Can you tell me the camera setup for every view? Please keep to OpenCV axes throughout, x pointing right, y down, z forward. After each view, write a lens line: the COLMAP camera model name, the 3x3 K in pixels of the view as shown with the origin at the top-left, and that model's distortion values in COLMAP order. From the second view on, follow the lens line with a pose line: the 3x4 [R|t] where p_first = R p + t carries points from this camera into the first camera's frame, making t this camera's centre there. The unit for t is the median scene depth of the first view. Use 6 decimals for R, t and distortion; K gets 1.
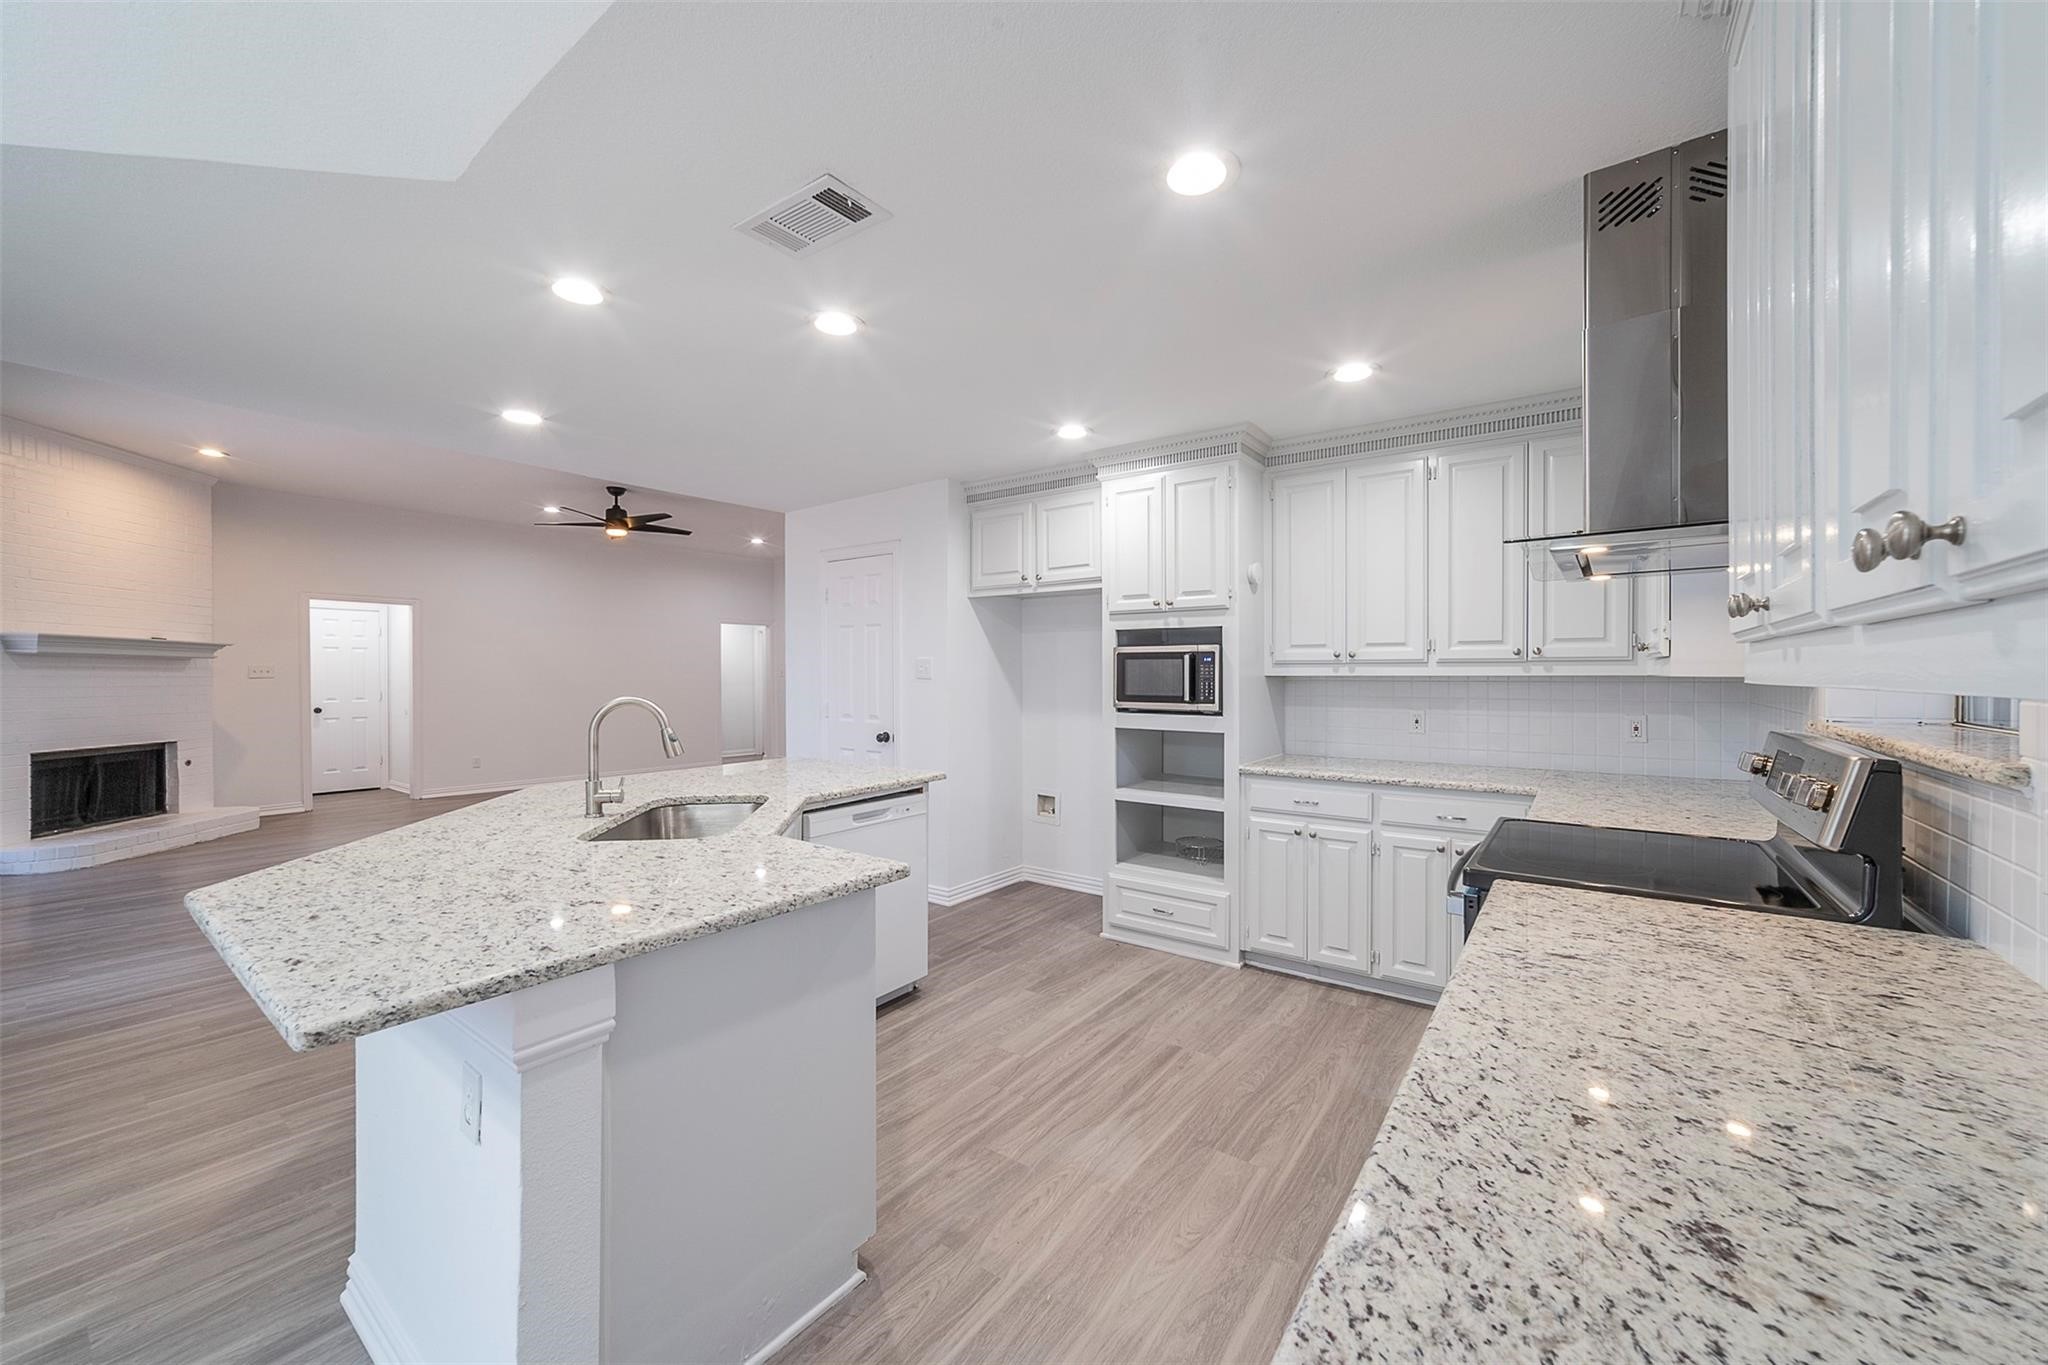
lens RADIAL K [[768.9, 0, 1042.9], [0, 768.9, 672.7], [0, 0, 1]] dist [-0.006835, 0.001667]
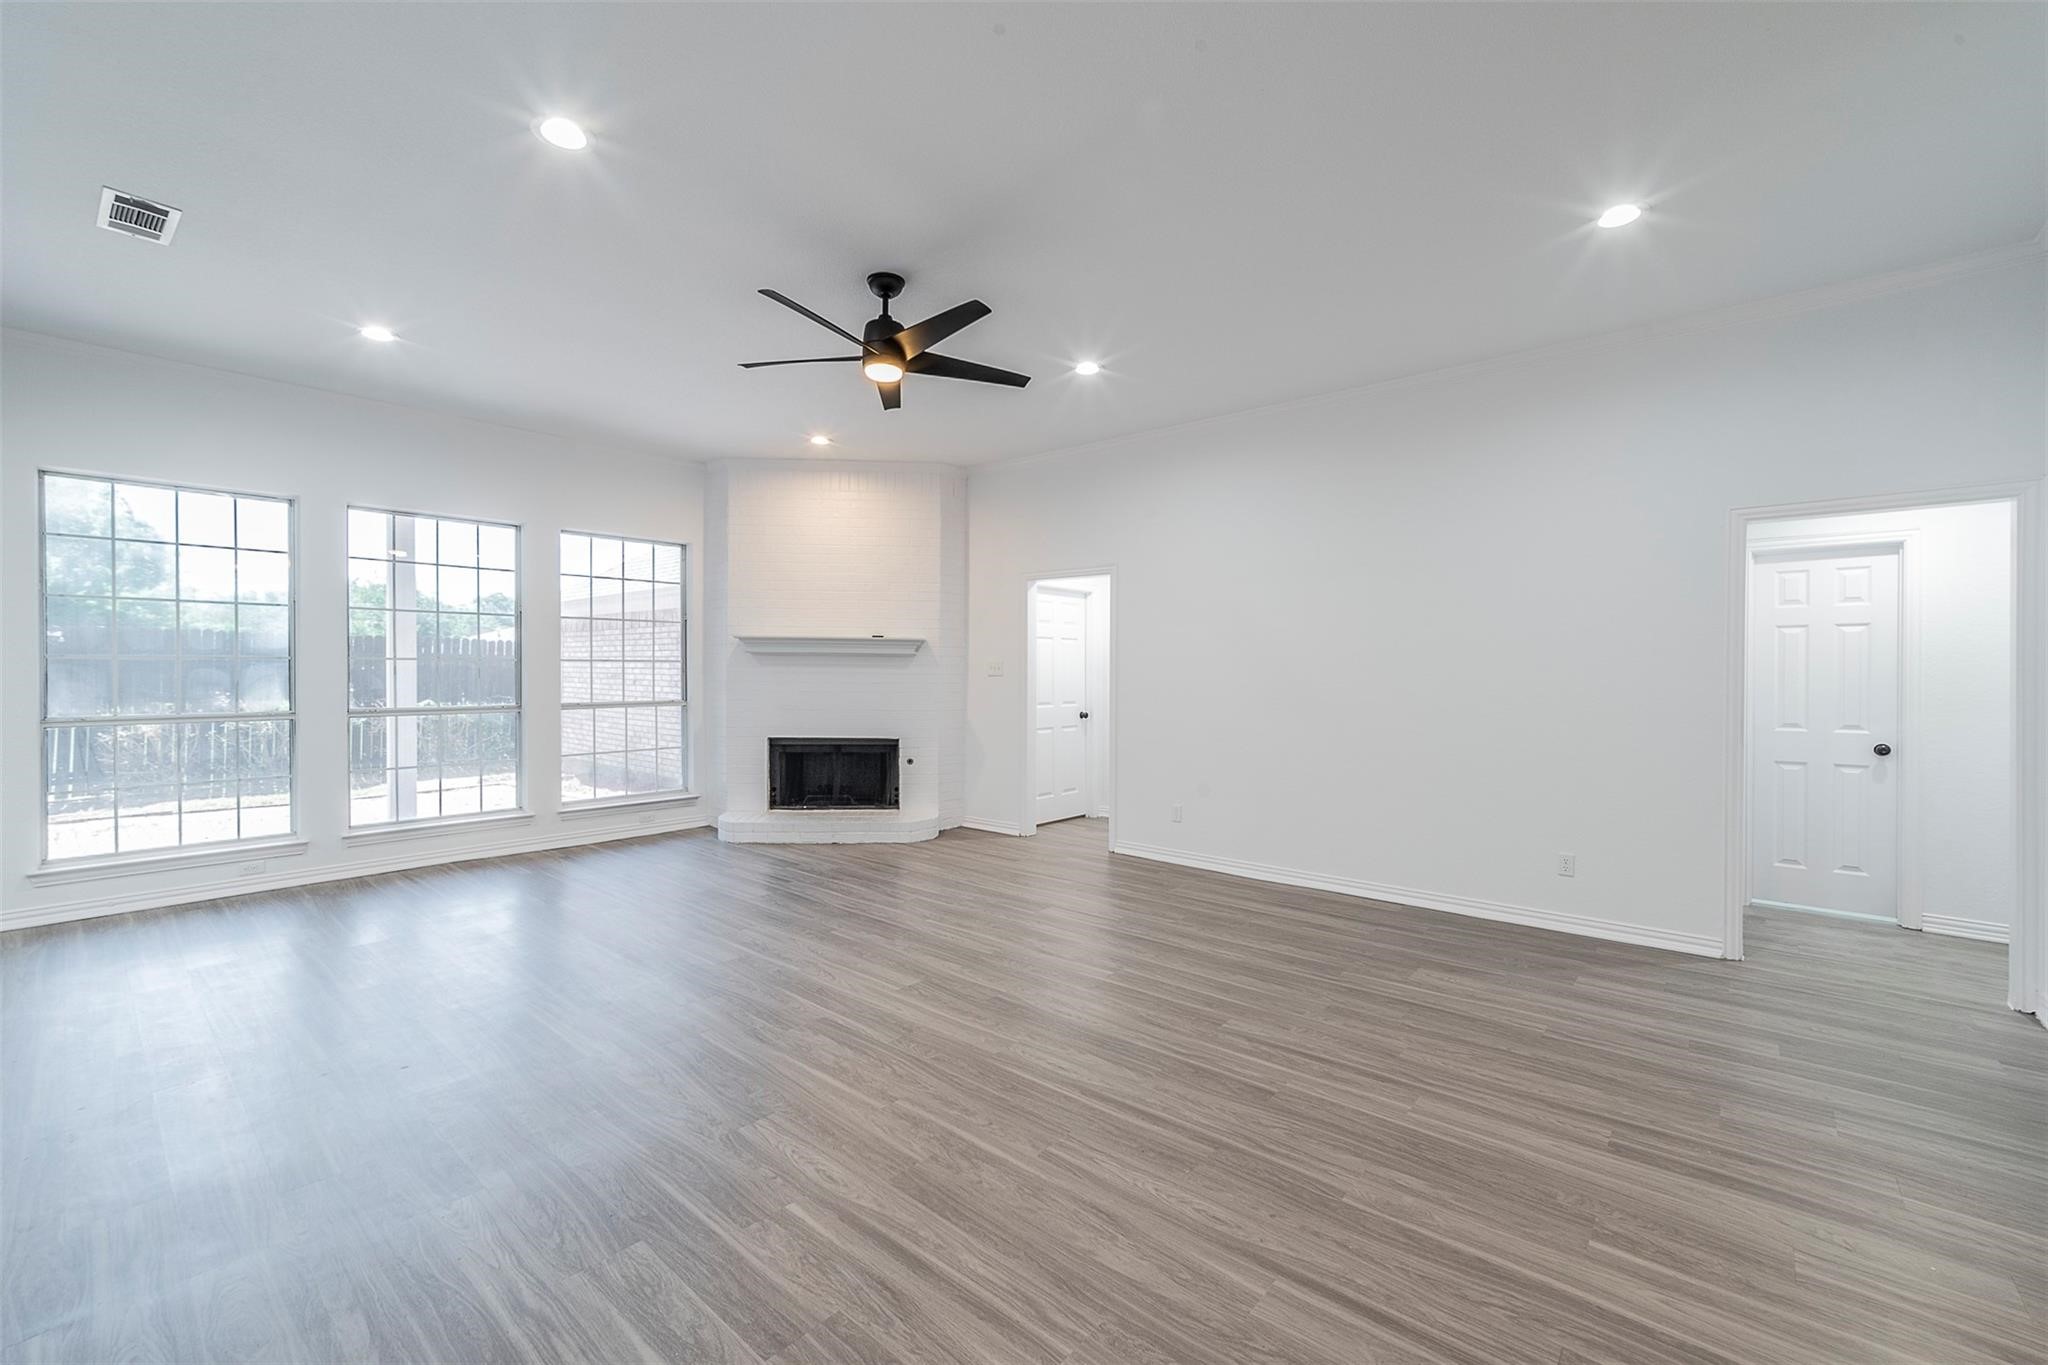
lens RADIAL K [[860.9, 0, 1042.7], [0, 860.9, 669.0], [0, 0, 1]] dist [-0.002027, 0.001553]
pose [[-0.088516, -0.000828, -0.996074, -0.034429], [-0.001599, 0.999998, -0.000689, -0.000209], [0.996073, 0.001532, -0.088517, 1.359647]]
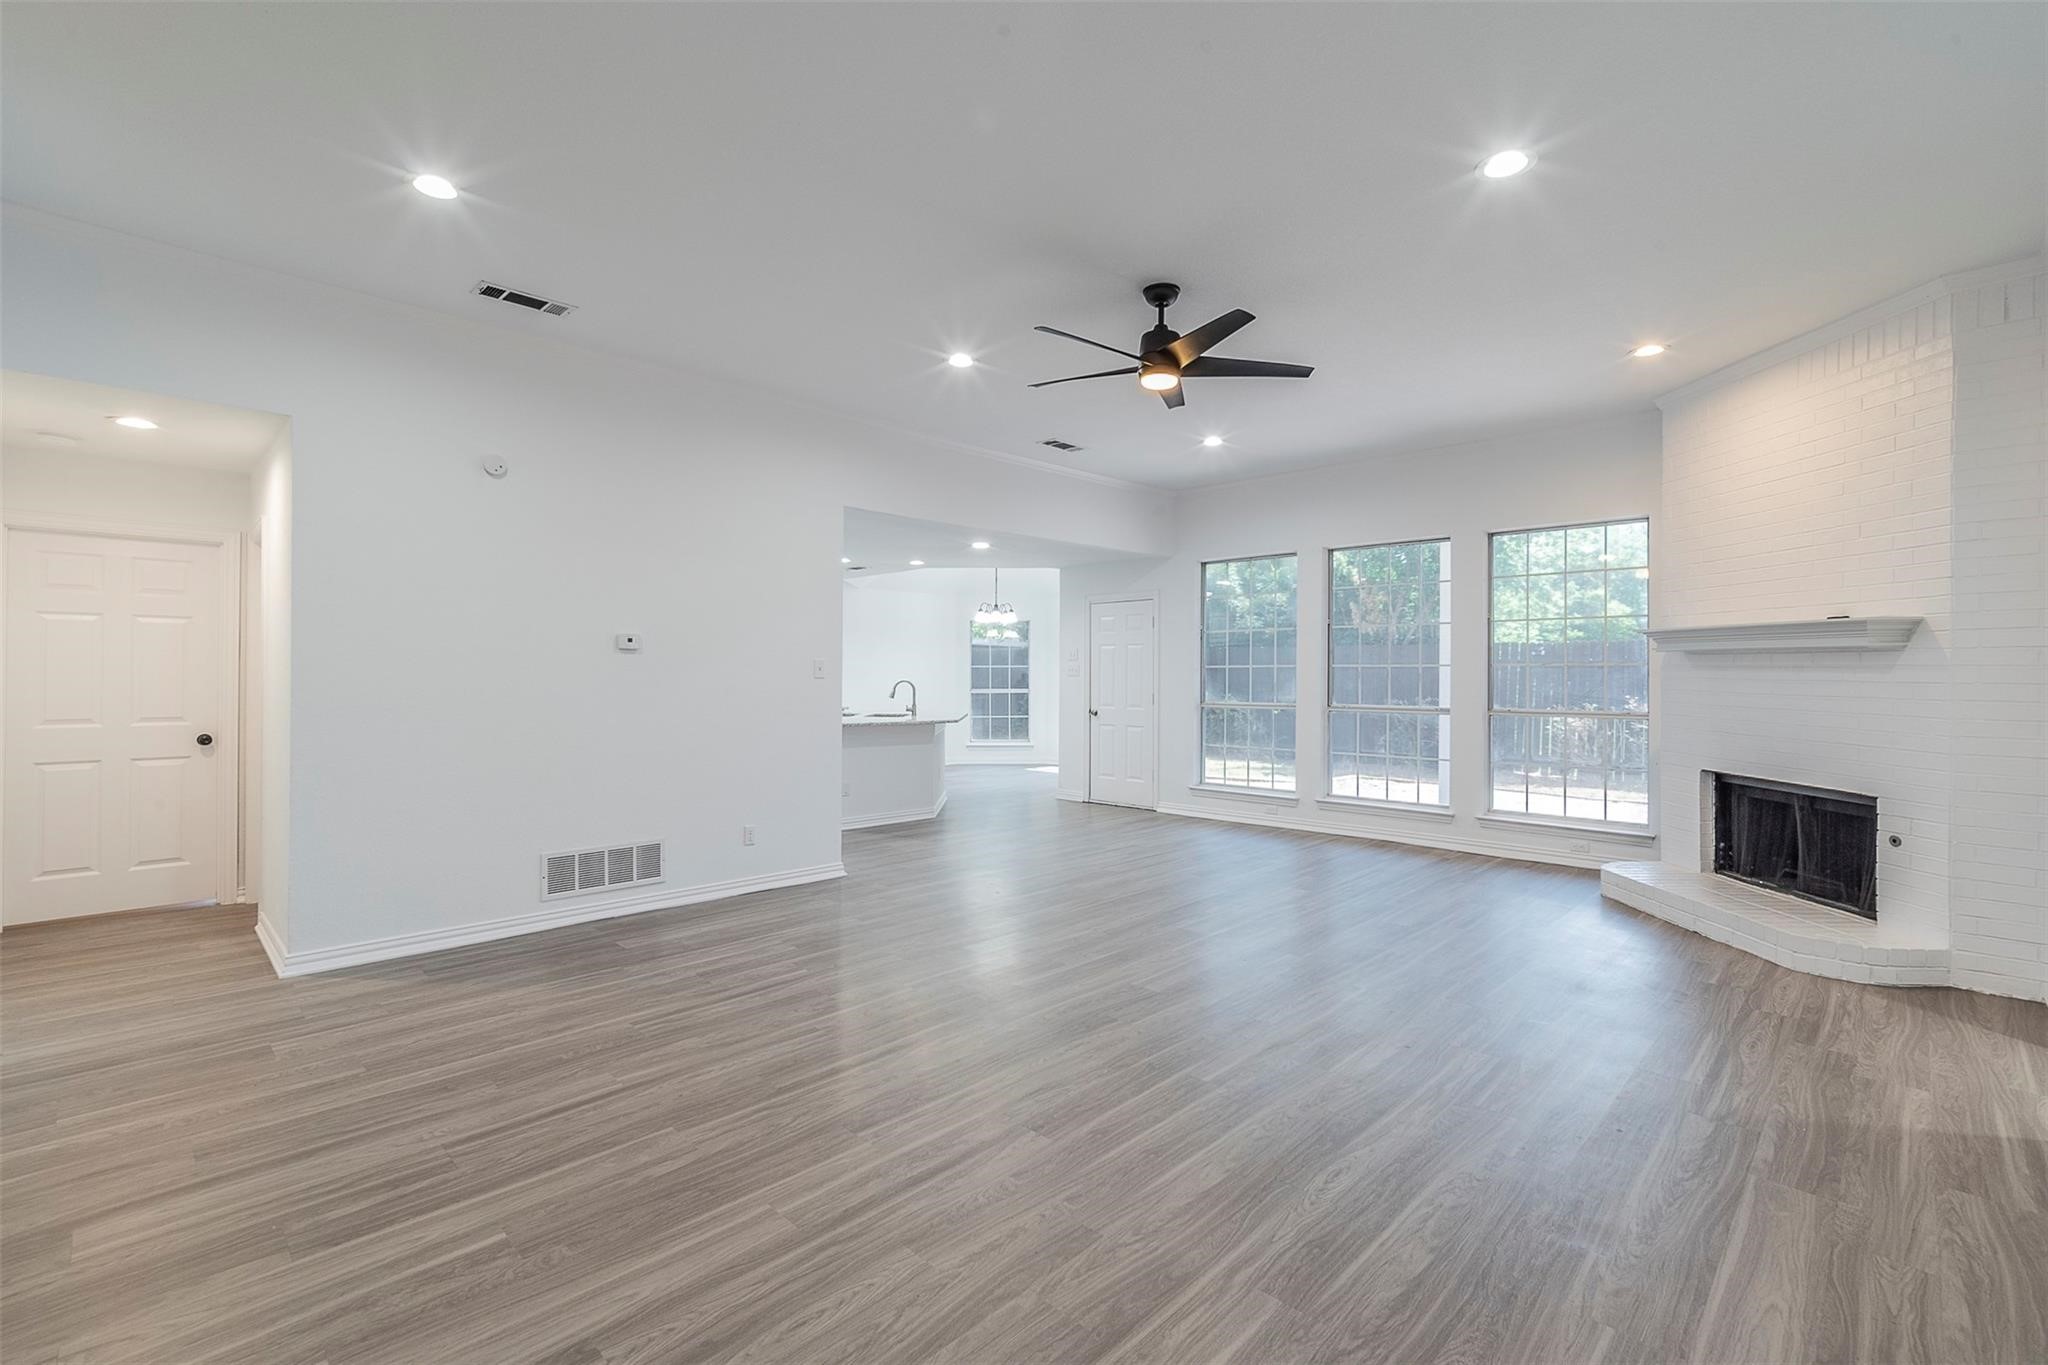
lens RADIAL K [[860.9, 0, 989.9], [0, 860.9, 680.5], [0, 0, 1]] dist [-0.002027, 0.001553]
pose [[-0.983047, 0.003790, 0.183313, -0.642420], [0.004596, 0.999982, 0.003973, -0.001113], [-0.183294, 0.004748, -0.983047, 1.845424]]
